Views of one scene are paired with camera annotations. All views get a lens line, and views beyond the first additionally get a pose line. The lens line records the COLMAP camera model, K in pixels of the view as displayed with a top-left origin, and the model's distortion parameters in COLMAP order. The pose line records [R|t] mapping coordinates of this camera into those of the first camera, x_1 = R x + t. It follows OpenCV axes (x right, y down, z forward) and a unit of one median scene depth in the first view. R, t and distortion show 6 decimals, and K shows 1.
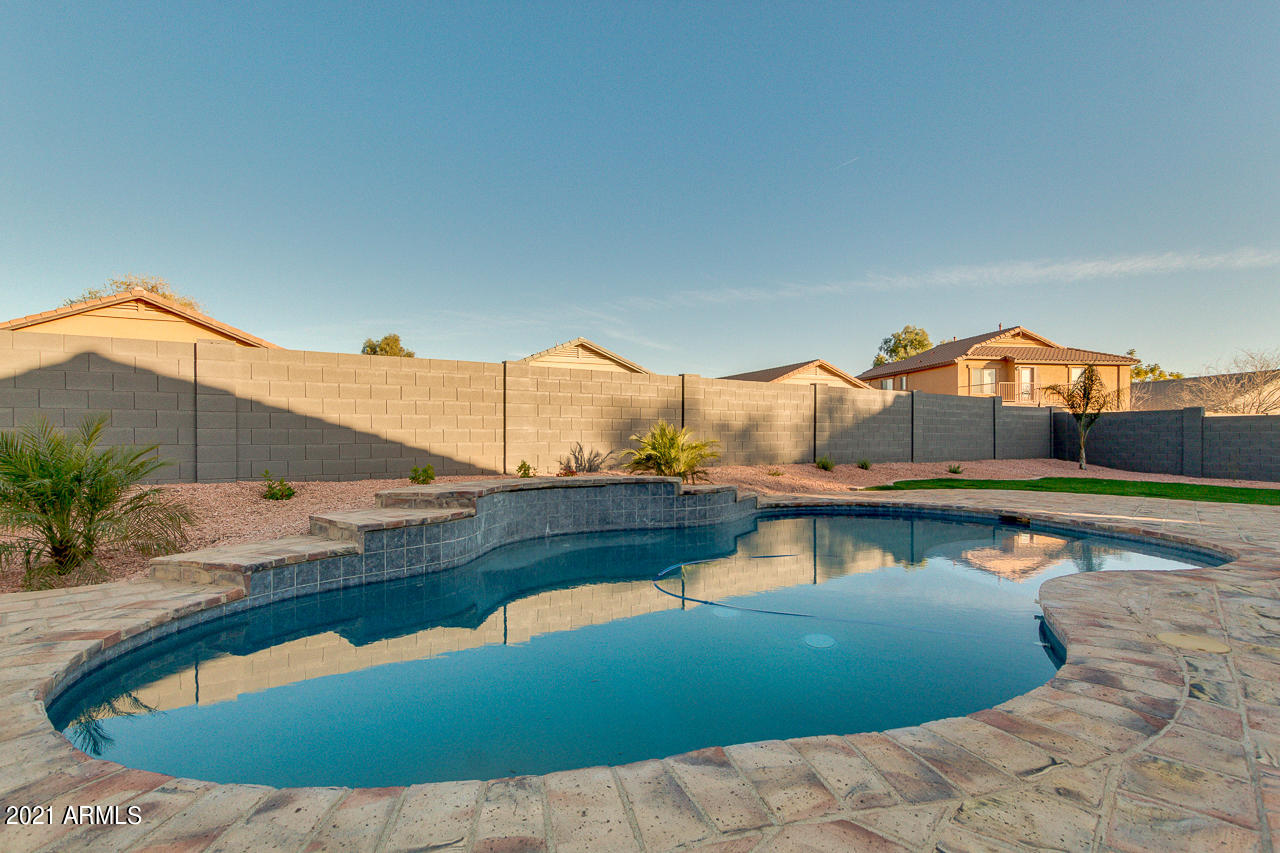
lens RADIAL K [[656.9, 0, 647.0], [0, 656.9, 431.2], [0, 0, 1]] dist [0.015874, -0.002028]
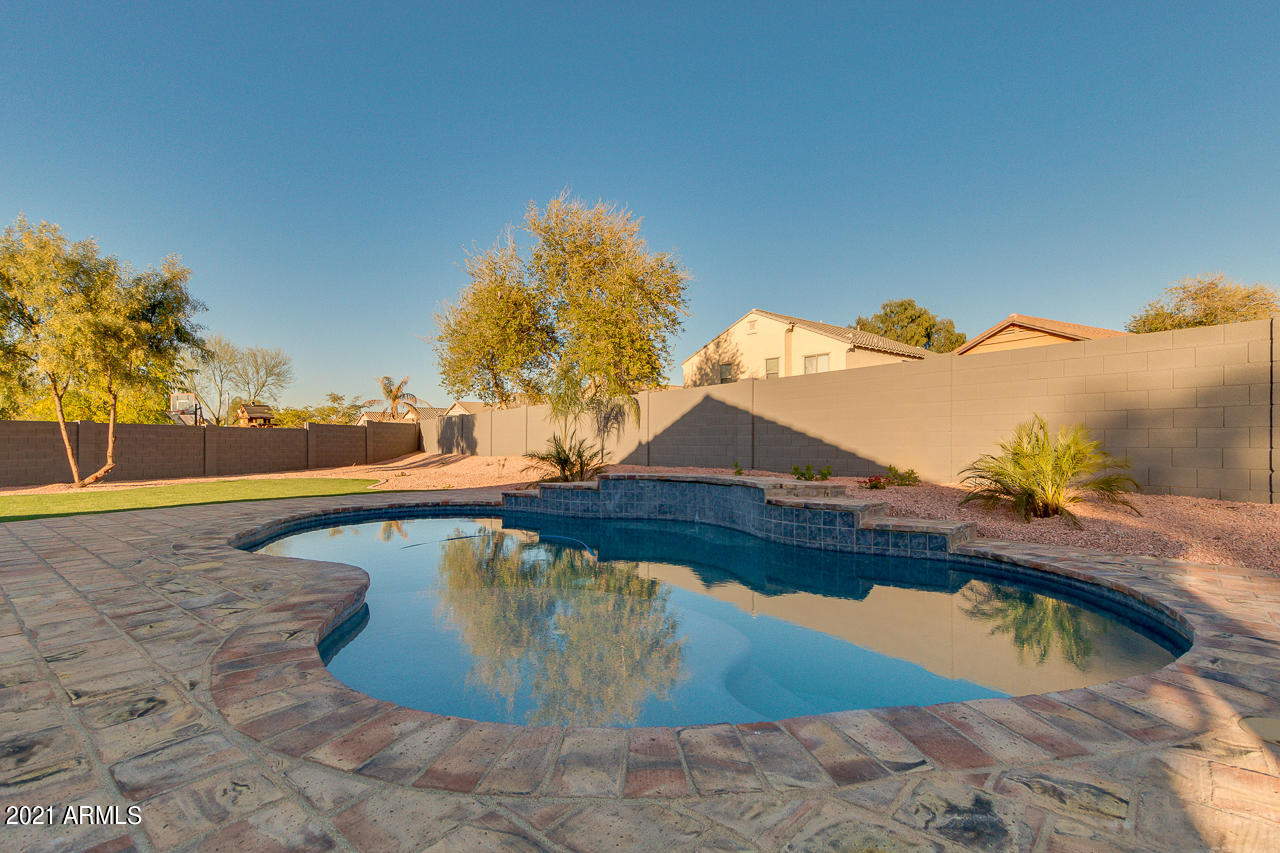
lens RADIAL K [[656.9, 0, 647.0], [0, 656.9, 431.2], [0, 0, 1]] dist [0.015874, -0.002028]
pose [[-0.000047, -0.007514, -0.999972, 0.936100], [0.006029, 0.999954, -0.007515, -0.003676], [0.999982, -0.006029, -0.000002, 0.774716]]
